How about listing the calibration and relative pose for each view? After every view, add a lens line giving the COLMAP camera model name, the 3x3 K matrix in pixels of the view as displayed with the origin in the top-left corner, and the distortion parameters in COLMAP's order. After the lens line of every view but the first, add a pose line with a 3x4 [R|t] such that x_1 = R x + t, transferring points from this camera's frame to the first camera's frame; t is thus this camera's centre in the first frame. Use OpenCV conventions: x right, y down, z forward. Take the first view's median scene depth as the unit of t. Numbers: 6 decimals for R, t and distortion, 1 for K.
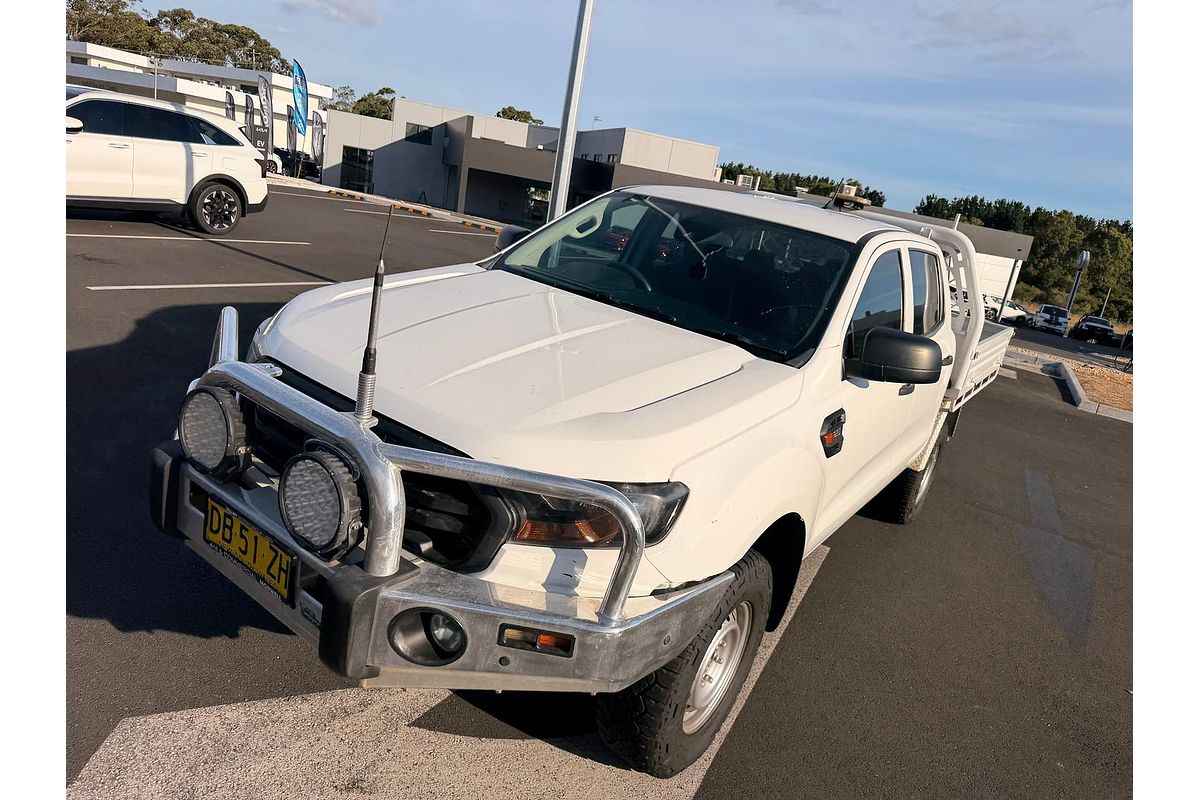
lens RADIAL K [[749.3, 0, 596.0], [0, 749.3, 387.9], [0, 0, 1]] dist [0.037158, -0.037134]
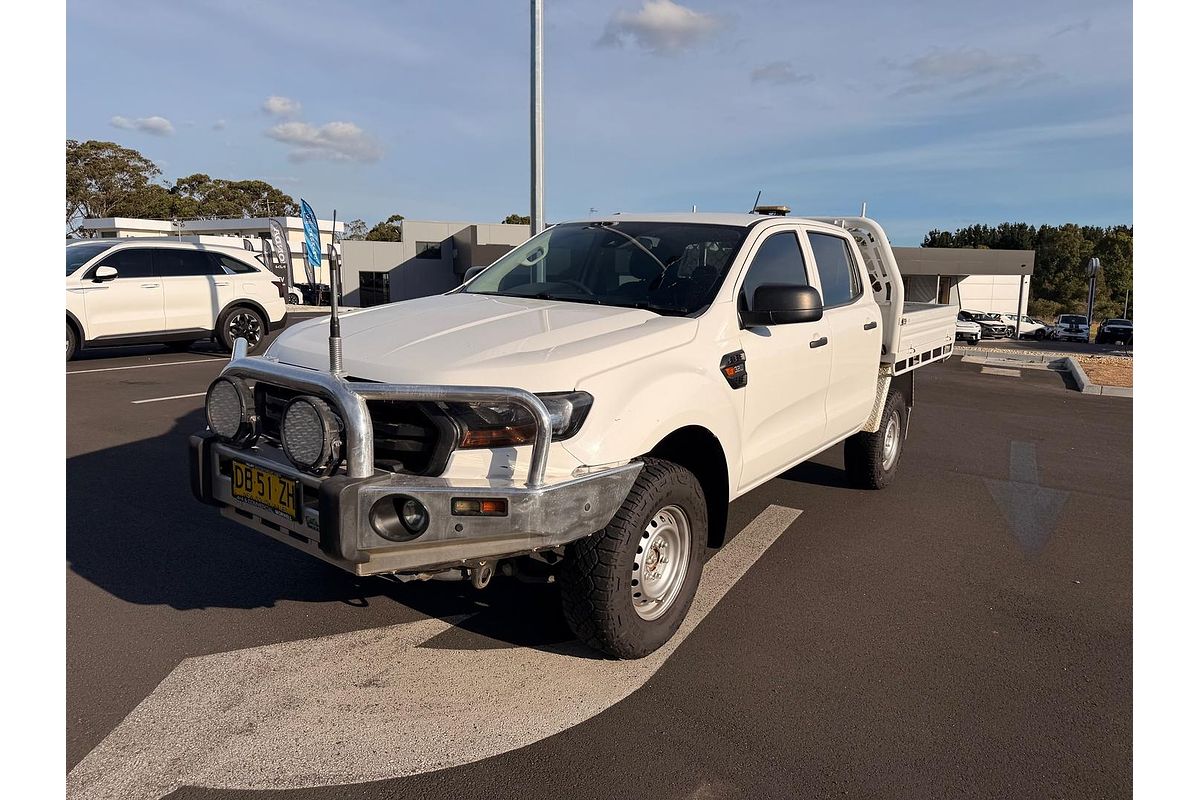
lens RADIAL K [[749.3, 0, 601.1], [0, 749.3, 390.4], [0, 0, 1]] dist [0.037158, -0.037134]
pose [[0.987896, -0.152020, -0.030833, 0.080625], [0.147691, 0.982603, -0.112595, 0.122457], [0.047413, 0.106678, 0.993162, -0.128864]]
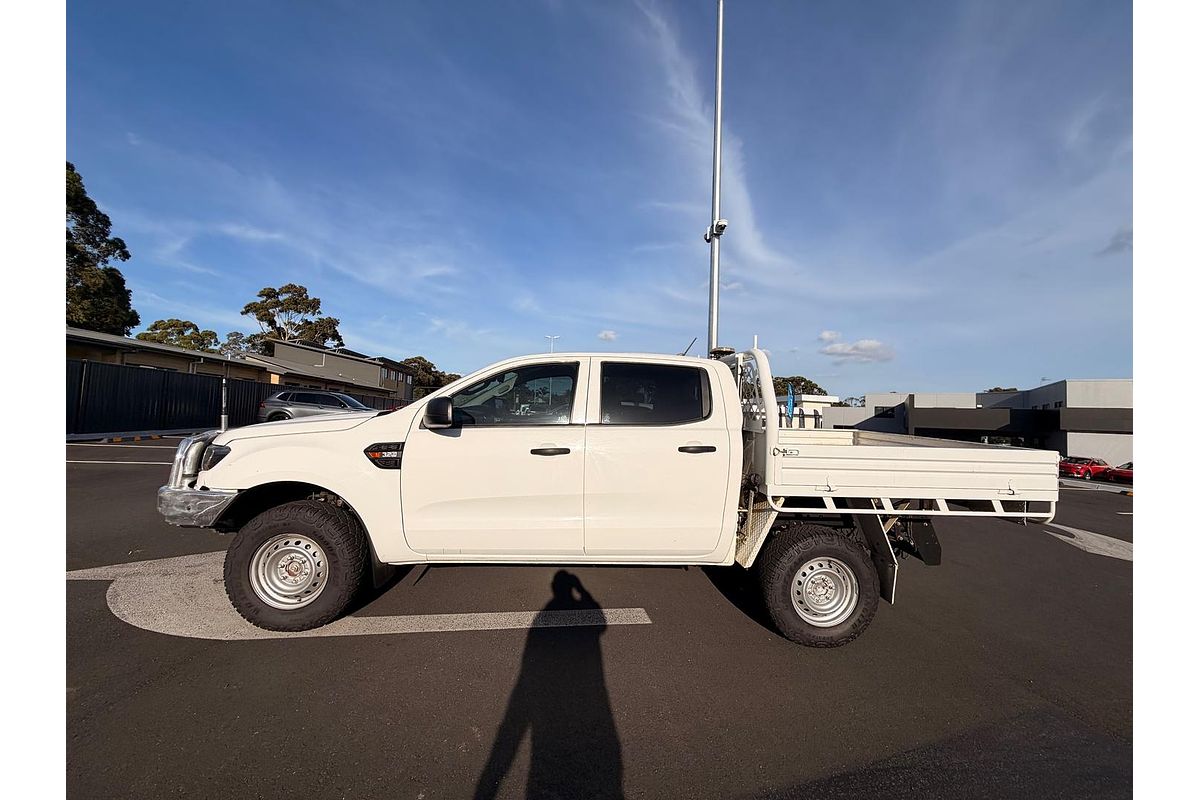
lens RADIAL K [[420.7, 0, 604.0], [0, 420.7, 395.6], [0, 0, 1]] dist [0.003592, 0.000107]
pose [[0.625144, -0.184281, -0.758443, 0.832816], [-0.136140, 0.931087, -0.338442, 0.119526], [0.768545, 0.314830, 0.556975, 0.481905]]
